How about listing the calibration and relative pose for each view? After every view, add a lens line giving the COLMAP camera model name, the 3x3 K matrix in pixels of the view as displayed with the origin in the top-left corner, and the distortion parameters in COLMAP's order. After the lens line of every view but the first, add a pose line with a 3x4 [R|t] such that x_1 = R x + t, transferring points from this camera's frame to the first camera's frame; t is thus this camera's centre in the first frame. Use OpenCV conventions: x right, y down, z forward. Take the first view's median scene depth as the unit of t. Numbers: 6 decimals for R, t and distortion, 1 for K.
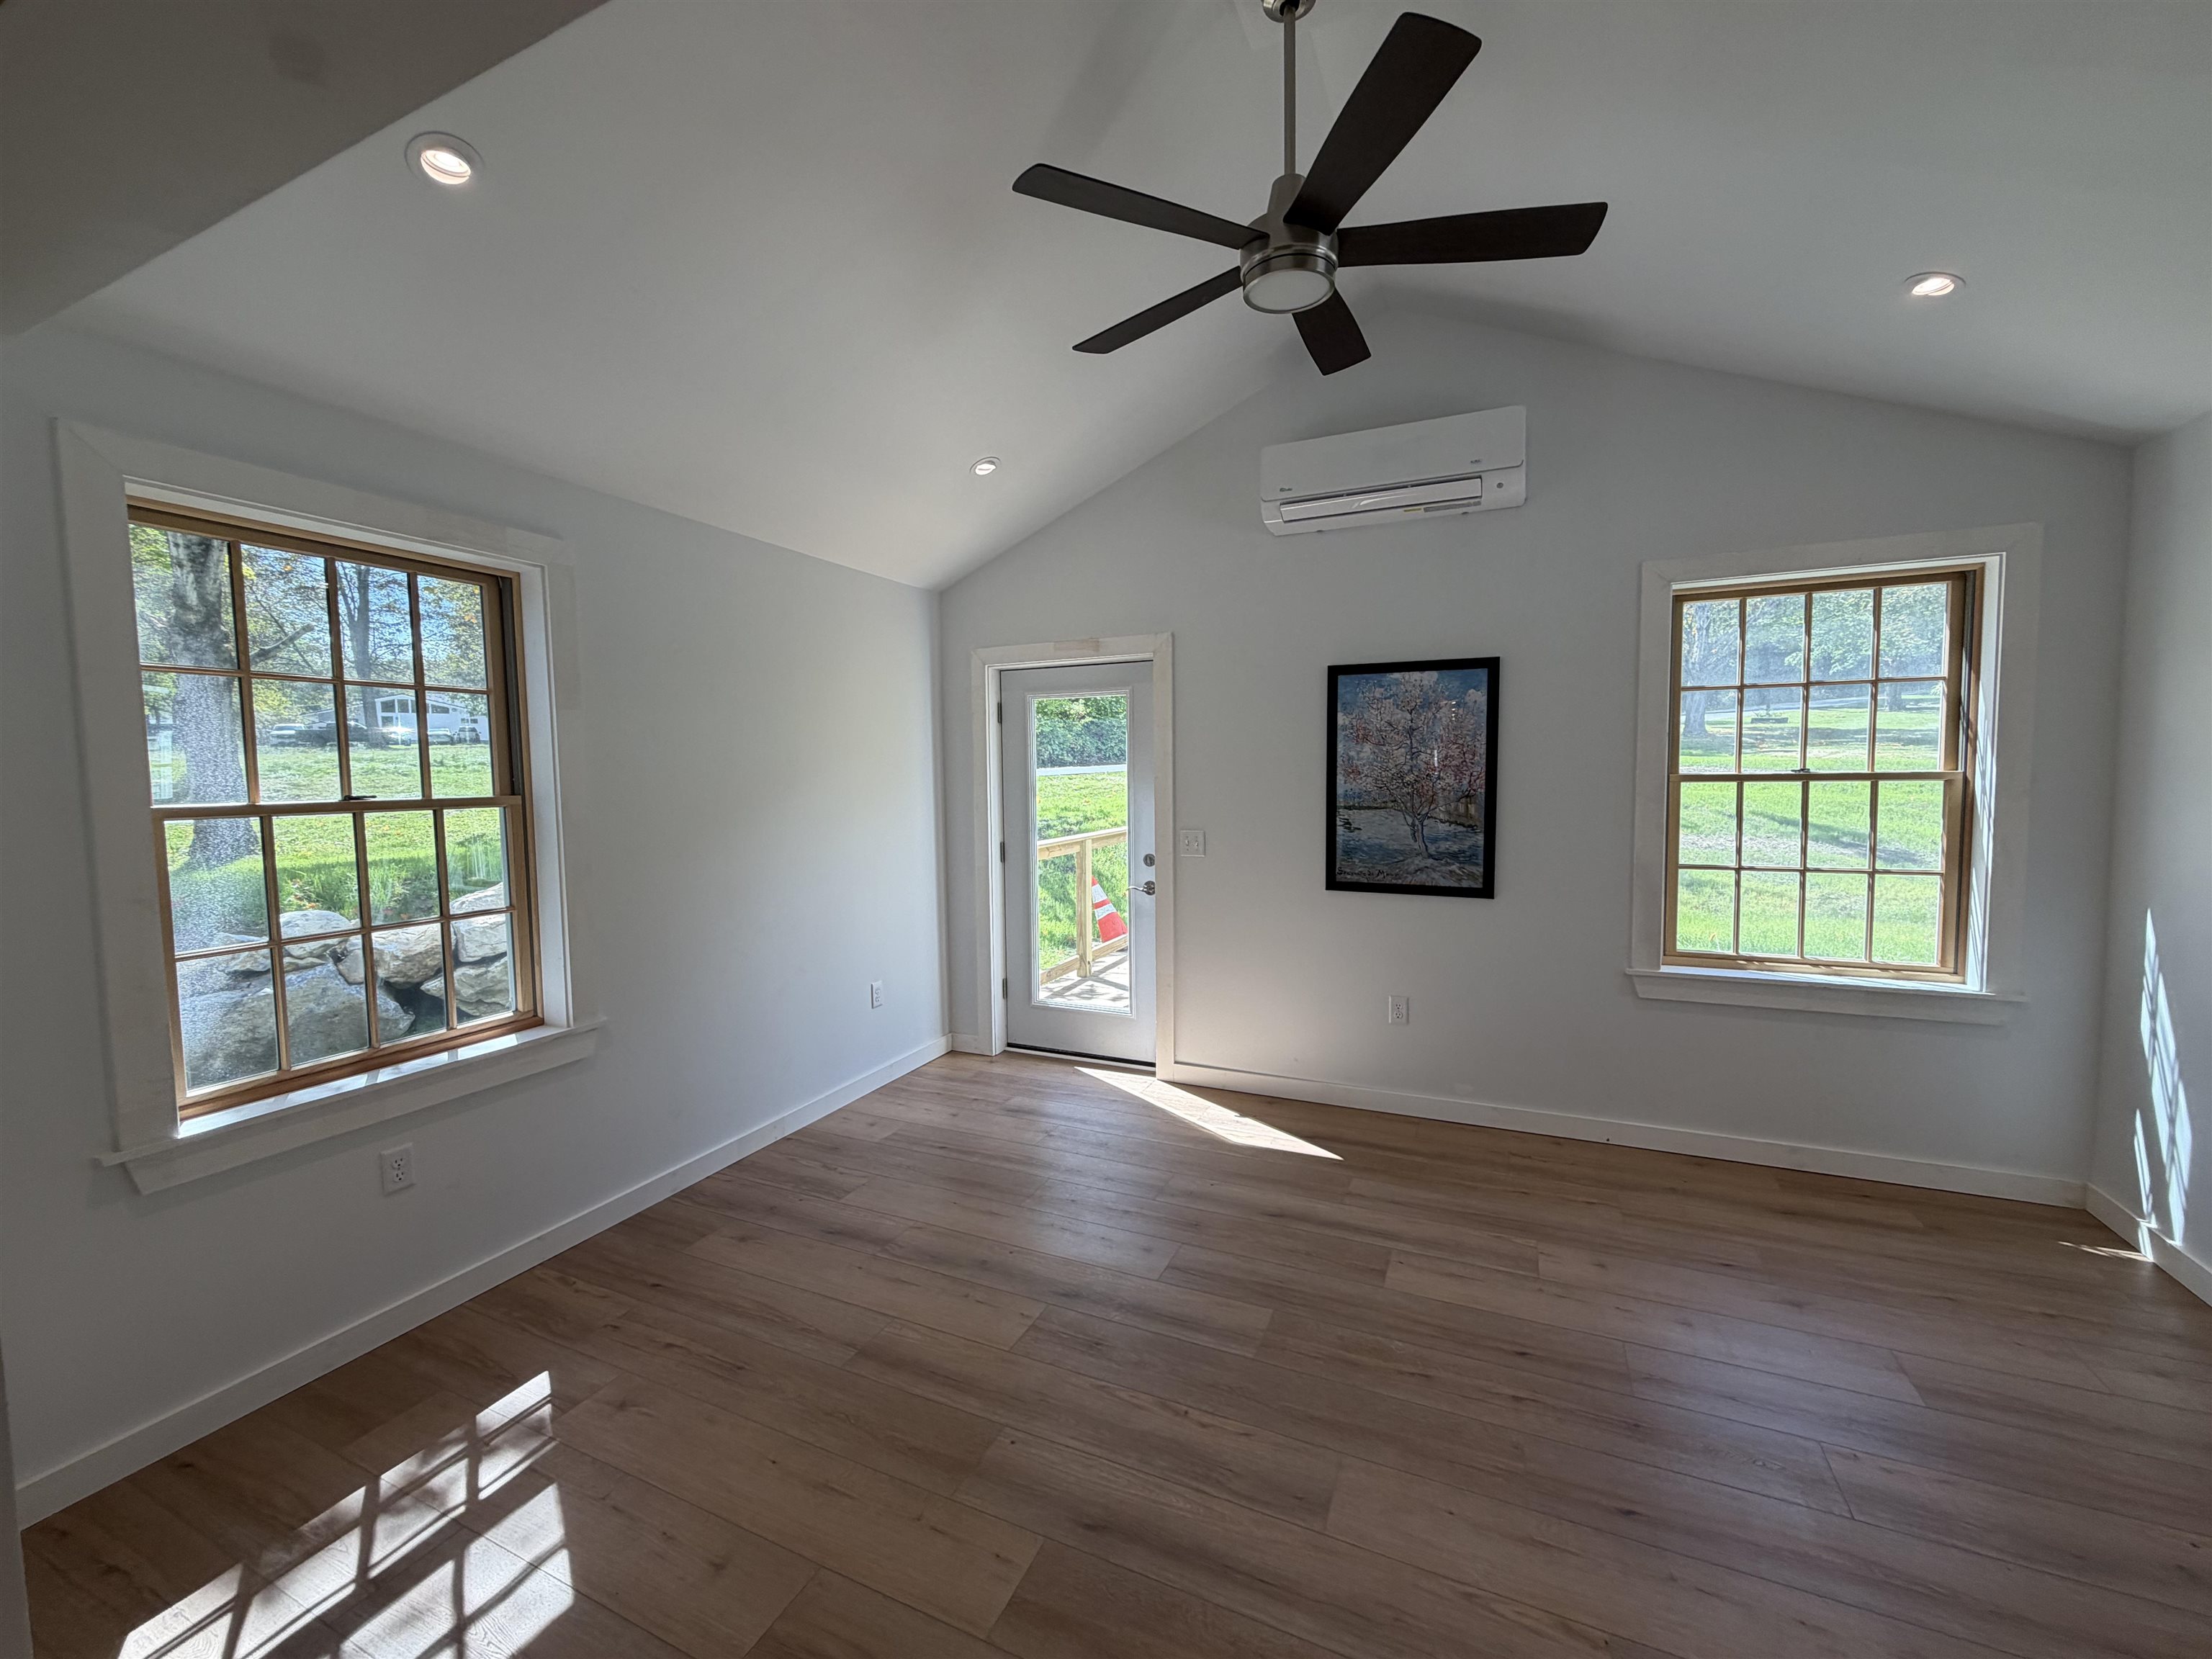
lens RADIAL K [[880.1, 0, 1099.0], [0, 880.1, 831.7], [0, 0, 1]] dist [-0.000046, -0.000037]
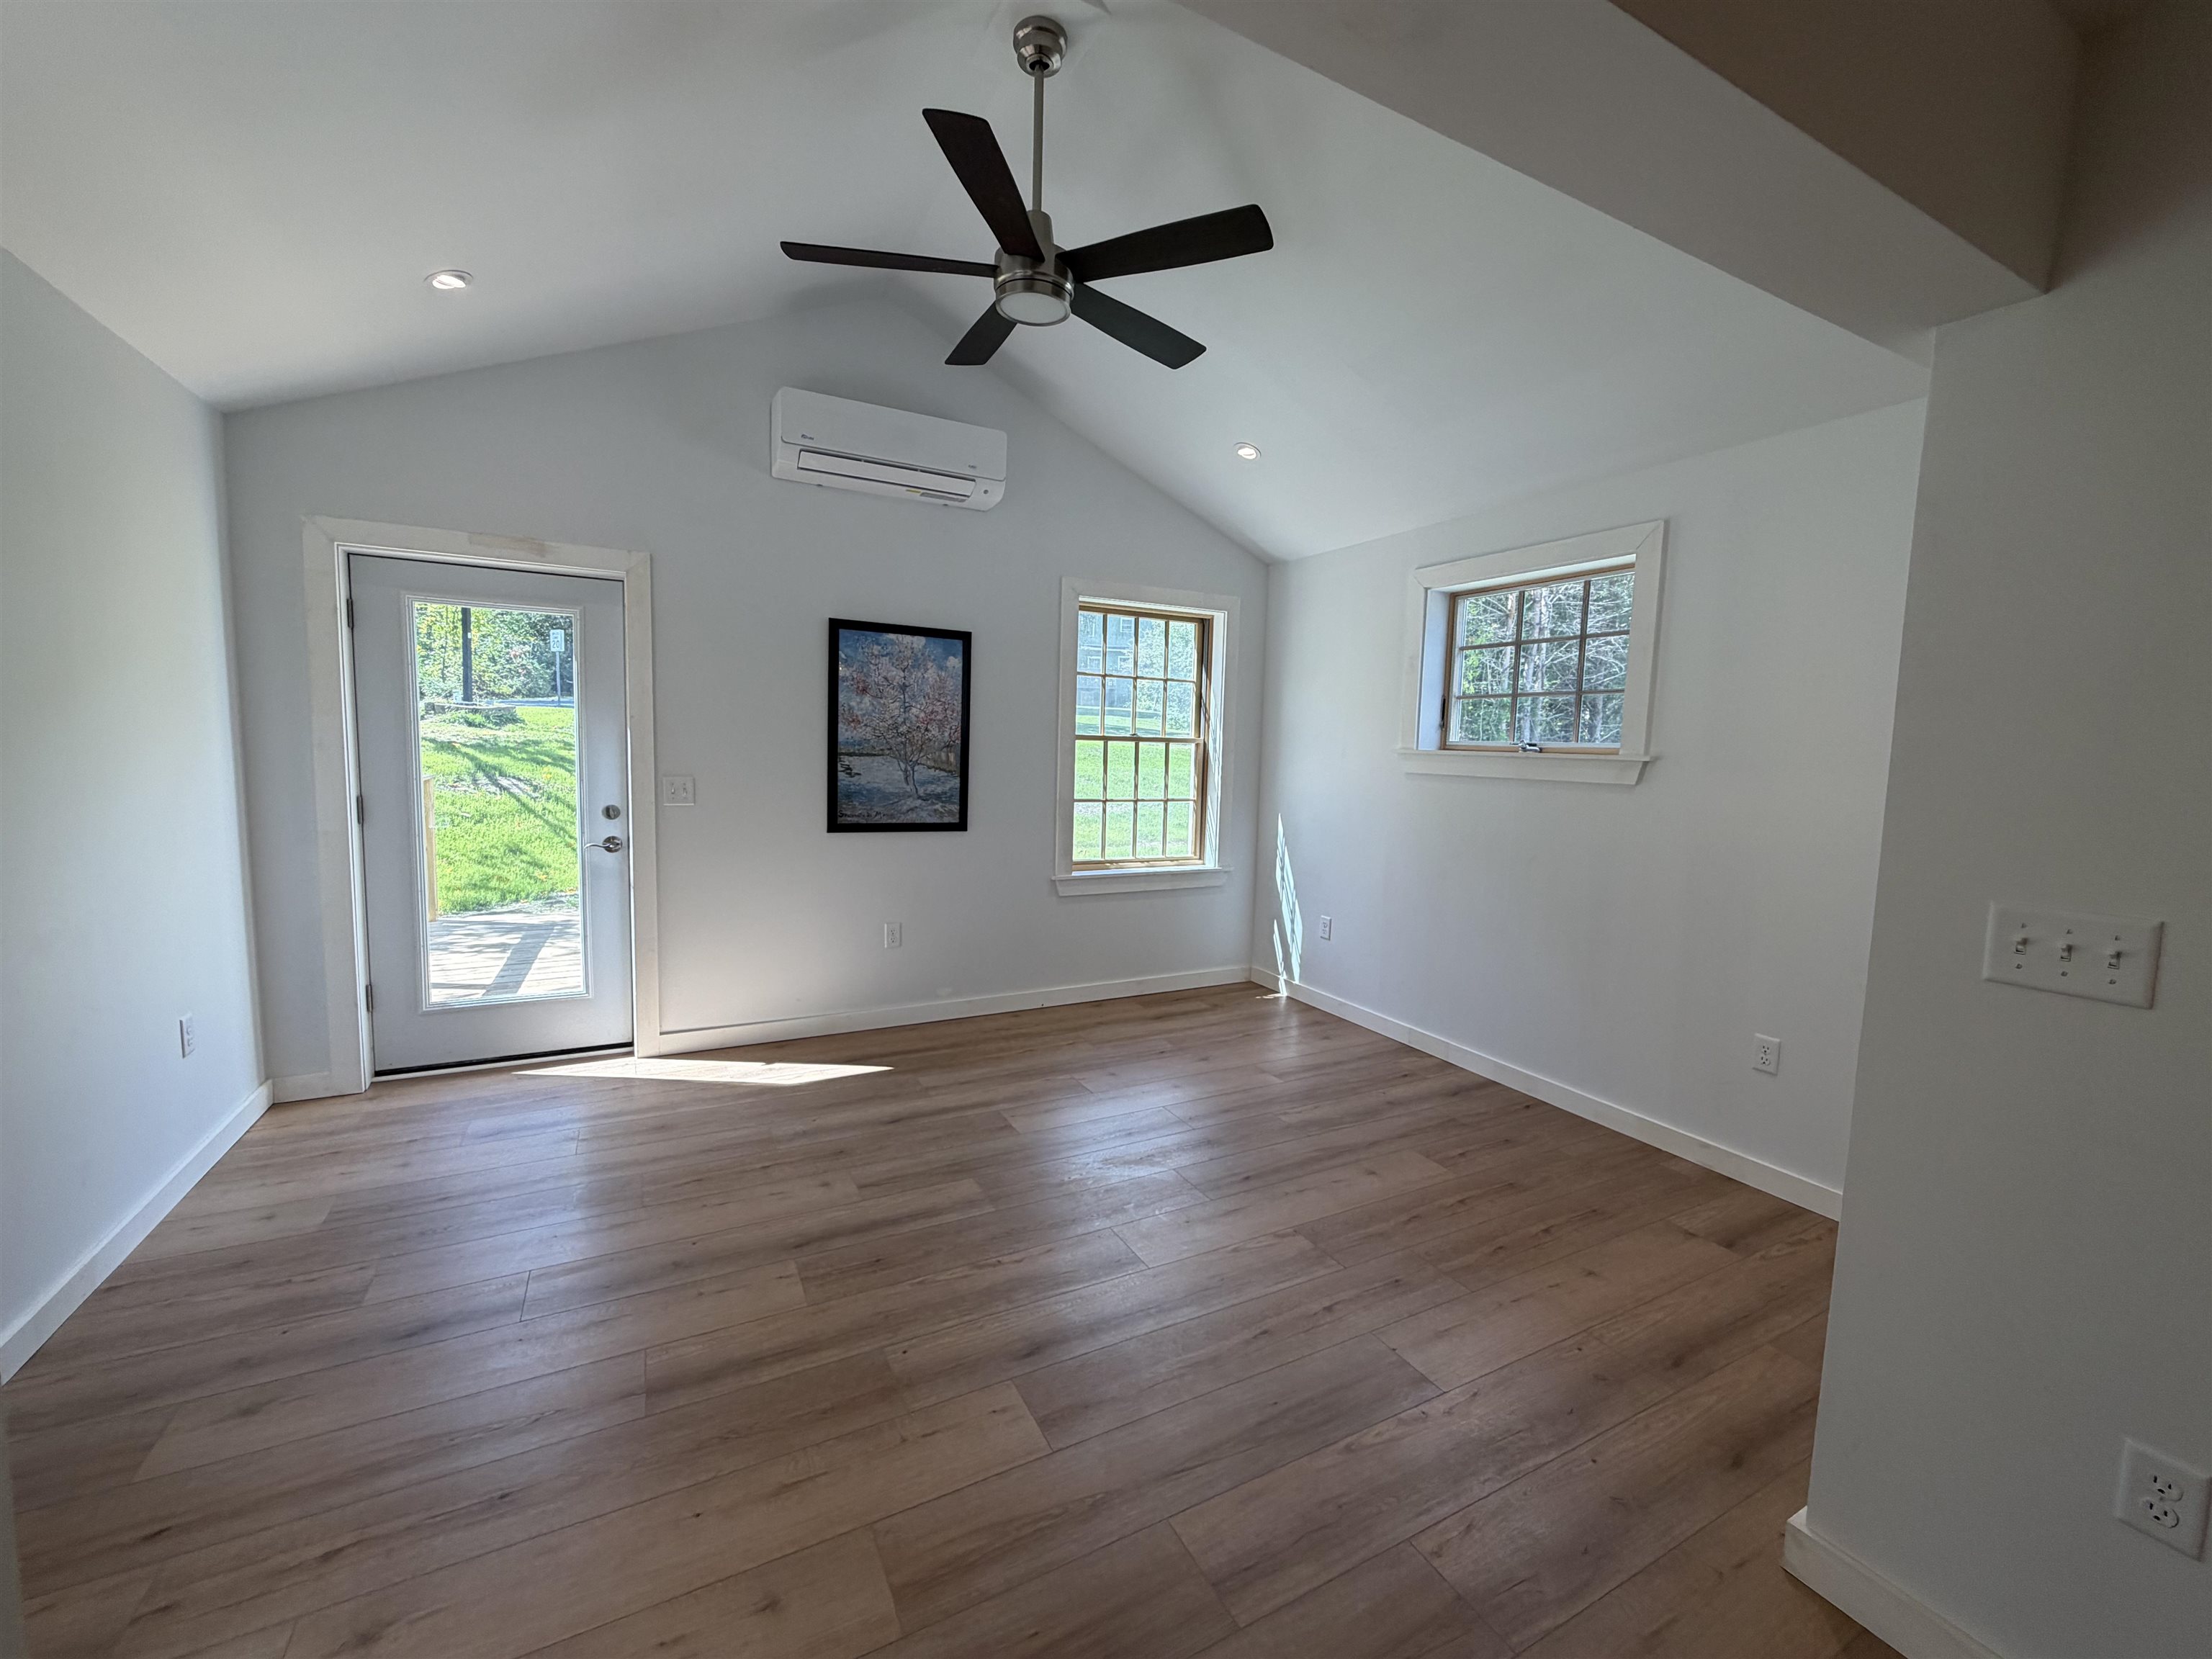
lens RADIAL K [[880.1, 0, 1099.0], [0, 880.1, 831.7], [0, 0, 1]] dist [-0.000046, -0.000037]
pose [[0.609952, -0.047874, 0.790991, -0.409234], [0.016225, 0.998719, 0.047935, 0.021754], [-0.792272, -0.016405, 0.609947, 0.110688]]
